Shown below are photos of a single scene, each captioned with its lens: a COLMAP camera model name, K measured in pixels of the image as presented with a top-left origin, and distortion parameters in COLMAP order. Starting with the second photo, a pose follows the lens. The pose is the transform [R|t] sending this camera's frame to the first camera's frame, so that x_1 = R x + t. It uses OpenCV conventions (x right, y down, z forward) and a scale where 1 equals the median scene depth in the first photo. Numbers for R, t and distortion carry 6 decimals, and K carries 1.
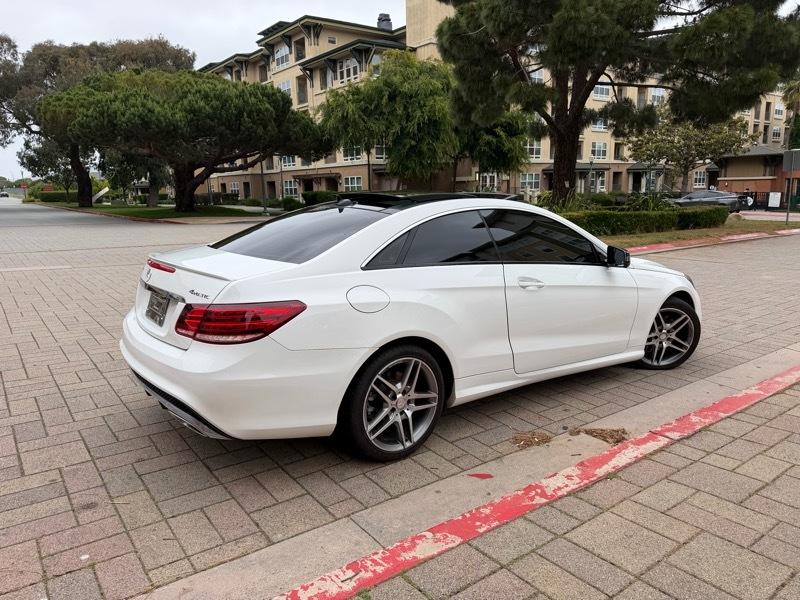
lens RADIAL K [[555.6, 0, 395.4], [0, 555.6, 305.3], [0, 0, 1]] dist [0.045544, -0.056075]
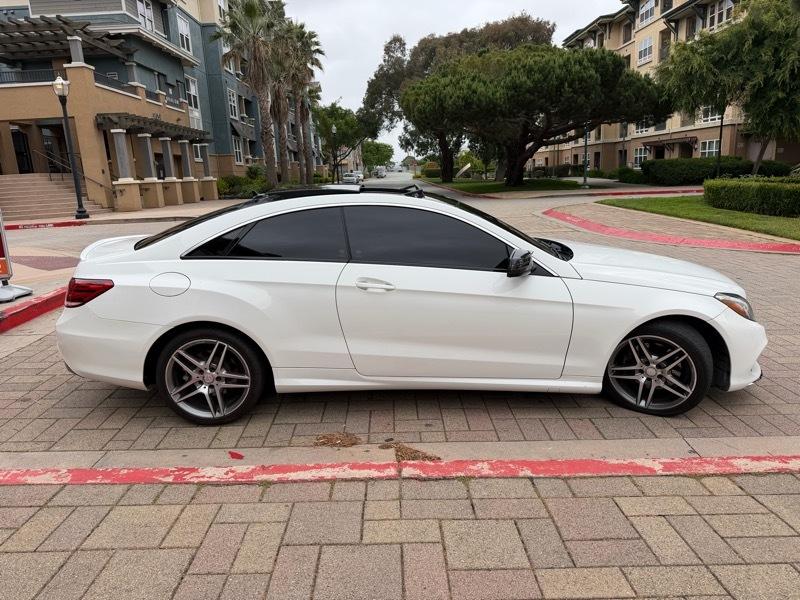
lens RADIAL K [[555.6, 0, 395.4], [0, 555.6, 305.3], [0, 0, 1]] dist [0.045544, -0.056075]
pose [[0.808472, 0.117641, -0.576657, 0.627507], [-0.087997, 0.992967, 0.079198, -0.063465], [0.581918, -0.013285, 0.813139, 0.183371]]
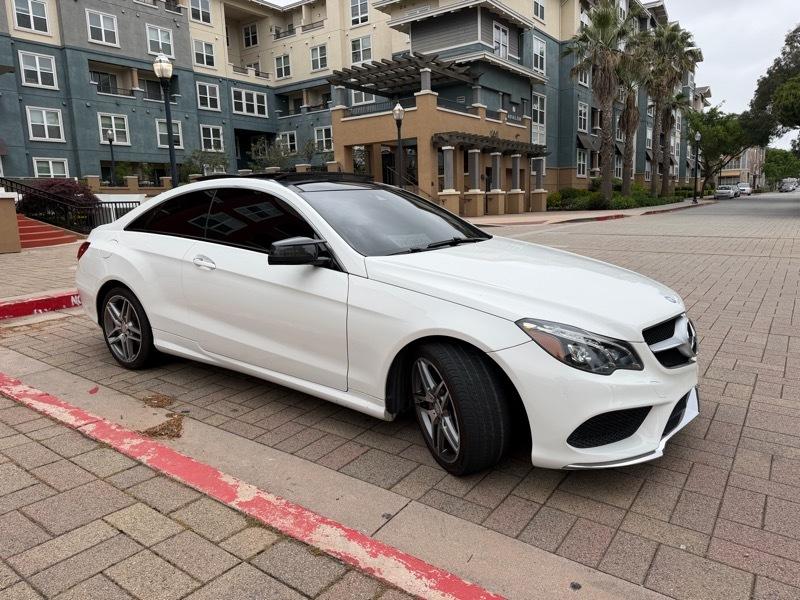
lens RADIAL K [[555.3, 0, 400.0], [0, 555.3, 300.0], [0, 0, 1]] dist [0.056133, -0.076973]
pose [[0.298998, 0.171250, -0.938762, 0.987978], [-0.165133, 0.978209, 0.125851, -0.120001], [0.939857, 0.117392, 0.320762, 0.767765]]
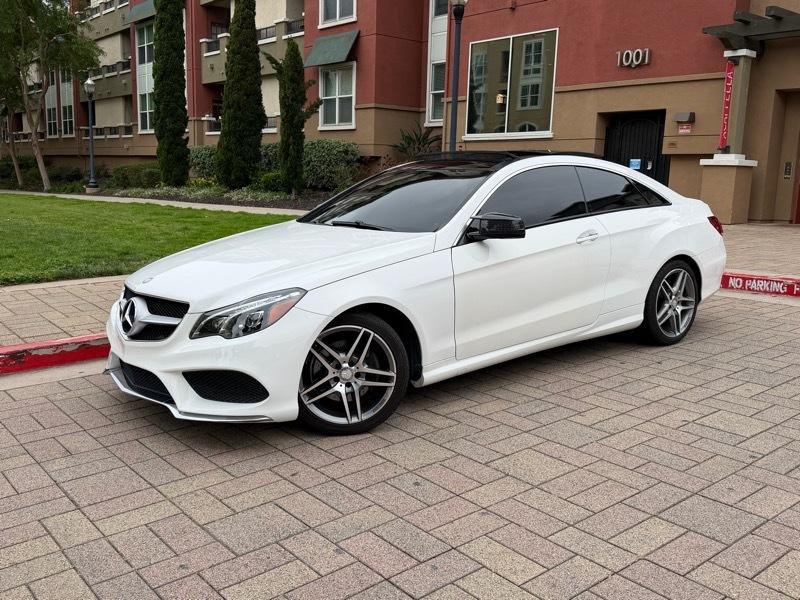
lens RADIAL K [[749.7, 0, 401.4], [0, 749.7, 307.6], [0, 0, 1]] dist [0.141442, -0.282945]
pose [[-0.999354, 0.000153, -0.035946, 0.251932], [-0.013120, 0.929441, 0.368738, -0.386232], [0.033466, 0.368971, -0.928838, 2.059985]]
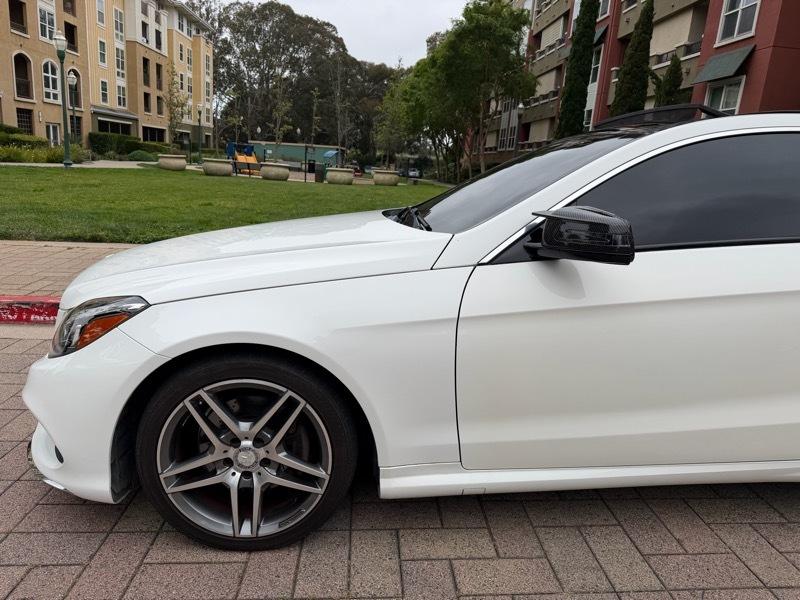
lens RADIAL K [[557.6, 0, 404.2], [0, 557.6, 304.3], [0, 0, 1]] dist [0.021414, -0.027112]
pose [[-0.832996, -0.174507, 0.525038, 0.019300], [0.056409, 0.917226, 0.394354, -0.238530], [-0.550396, 0.358112, -0.754202, 1.489526]]
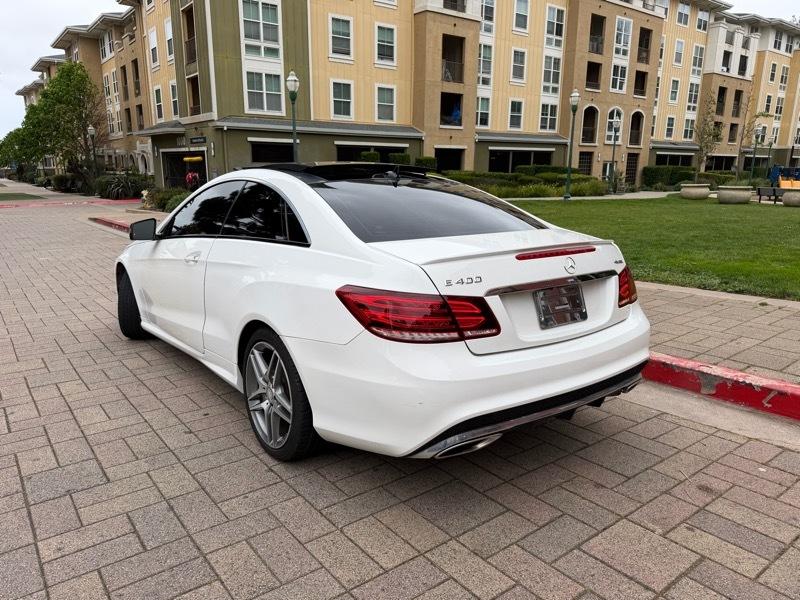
lens RADIAL K [[560.8, 0, 394.7], [0, 560.8, 300.4], [0, 0, 1]] dist [0.021731, -0.025866]
pose [[-0.000977, -0.208994, 0.977917, -0.773832], [0.196658, 0.958780, 0.205100, -0.136900], [-0.980472, 0.192516, 0.040163, 0.775010]]
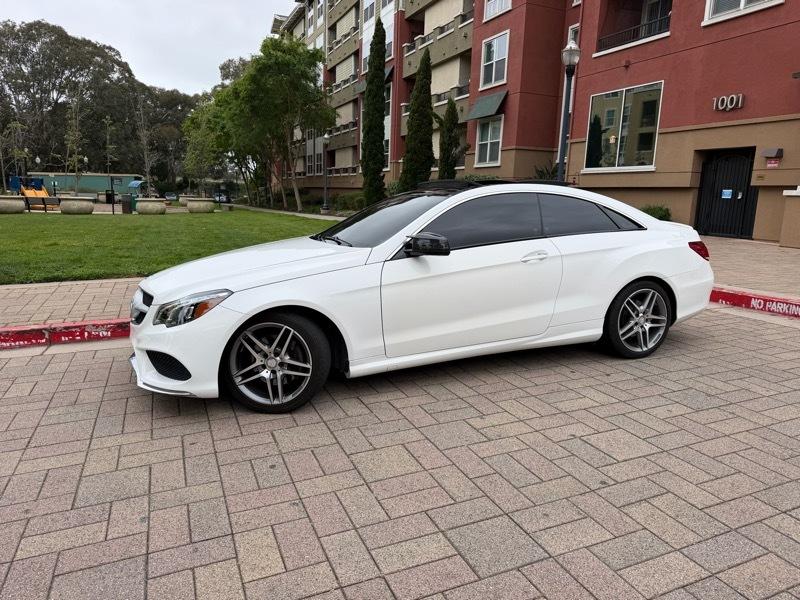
lens RADIAL K [[555.3, 0, 400.0], [0, 555.3, 300.0], [0, 0, 1]] dist [0.056133, -0.076973]
pose [[-0.967743, -0.059036, 0.244925, -0.058041], [0.036127, 0.929593, 0.366812, -0.354226], [-0.249336, 0.363828, -0.897475, 1.905415]]
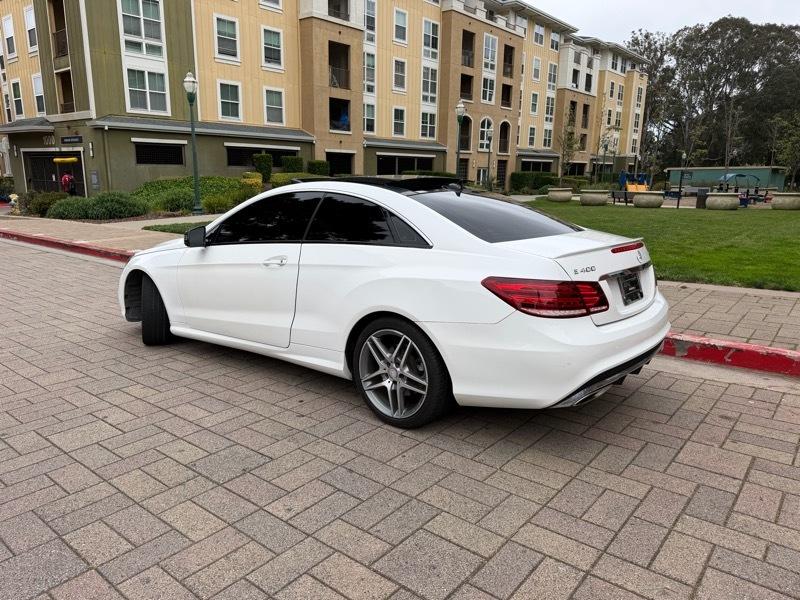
lens RADIAL K [[558.1, 0, 397.5], [0, 558.1, 296.1], [0, 0, 1]] dist [0.034317, -0.046694]
pose [[-0.225626, -0.193256, 0.954853, -0.858424], [0.188309, 0.952992, 0.237375, -0.200935], [-0.955841, 0.233365, -0.178628, 1.038194]]
